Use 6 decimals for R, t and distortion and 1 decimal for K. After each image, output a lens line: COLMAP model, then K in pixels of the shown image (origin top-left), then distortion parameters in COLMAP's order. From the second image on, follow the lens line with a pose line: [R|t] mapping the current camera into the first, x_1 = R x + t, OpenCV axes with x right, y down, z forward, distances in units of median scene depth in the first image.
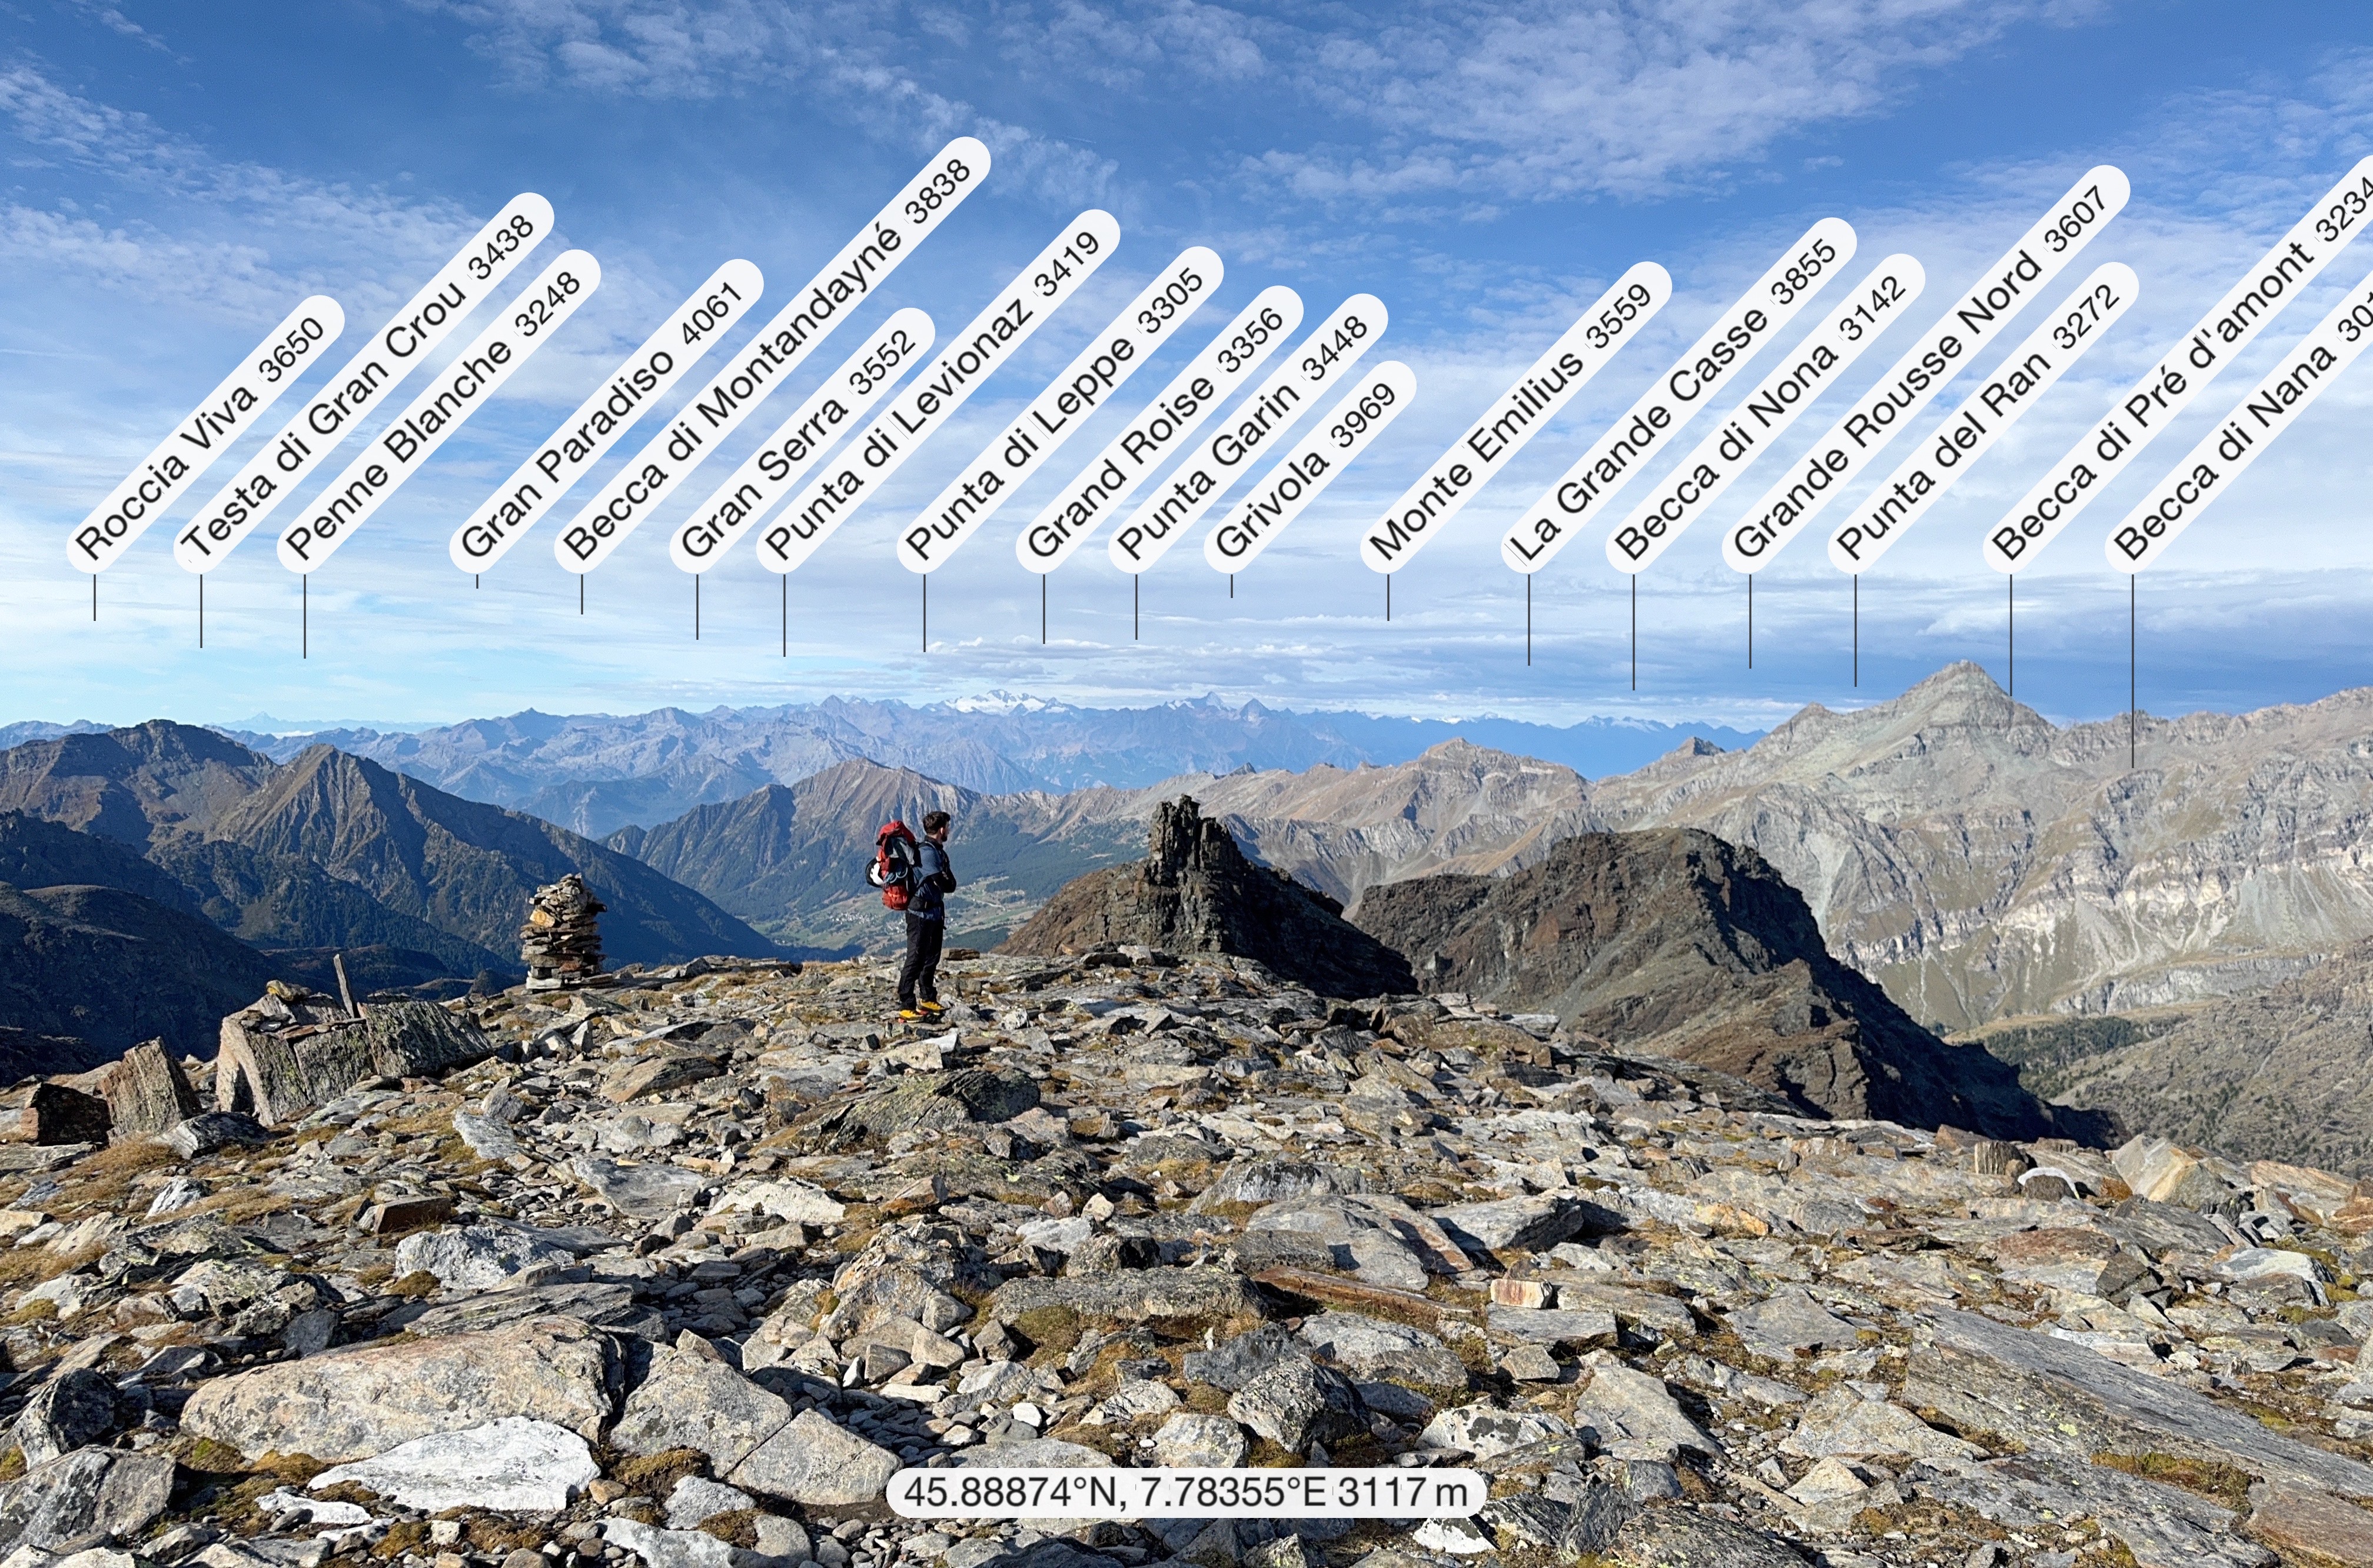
lens RADIAL K [[1685.9, 0, 1189.8], [0, 1685.9, 721.1], [0, 0, 1]] dist [-0.000941, -0.001559]
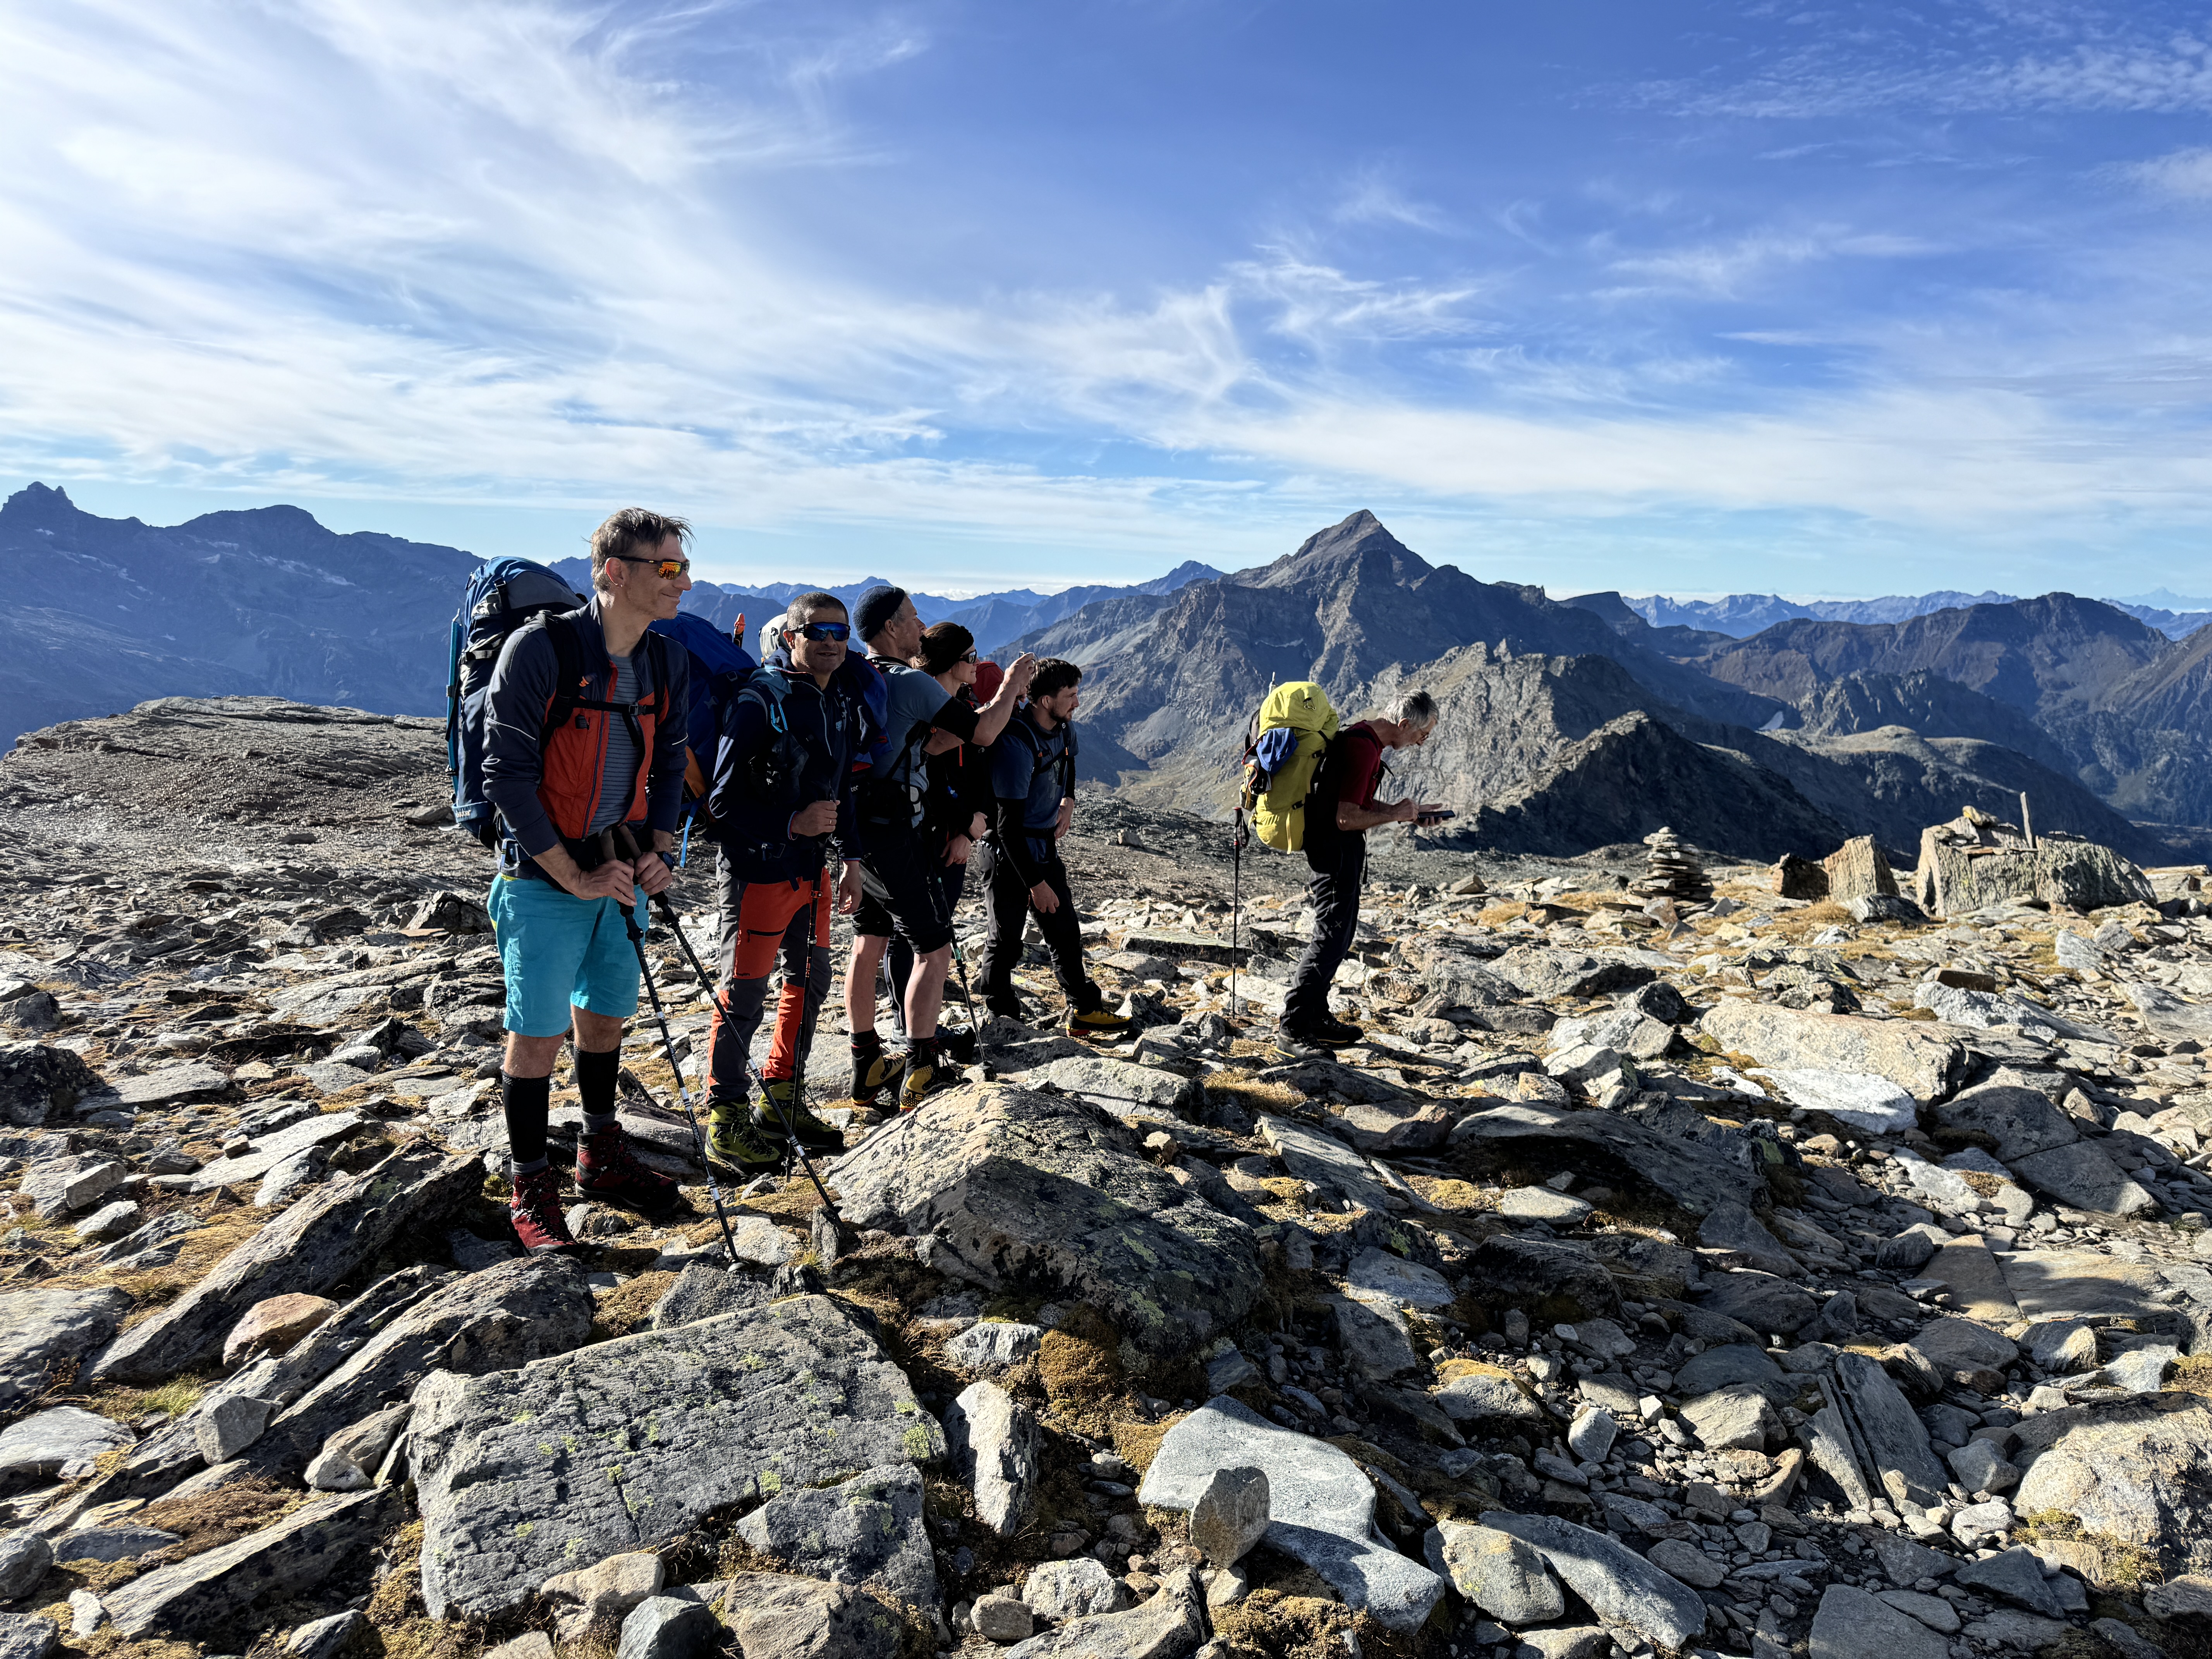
lens RADIAL K [[1536.2, 0, 1112.2], [0, 1536.2, 829.2], [0, 0, 1]] dist [0.086497, -0.103672]
pose [[0.465210, 0.158940, -0.870815, 0.153098], [-0.027863, 0.985890, 0.165059, 0.002507], [0.884762, -0.052523, 0.463074, -0.065020]]
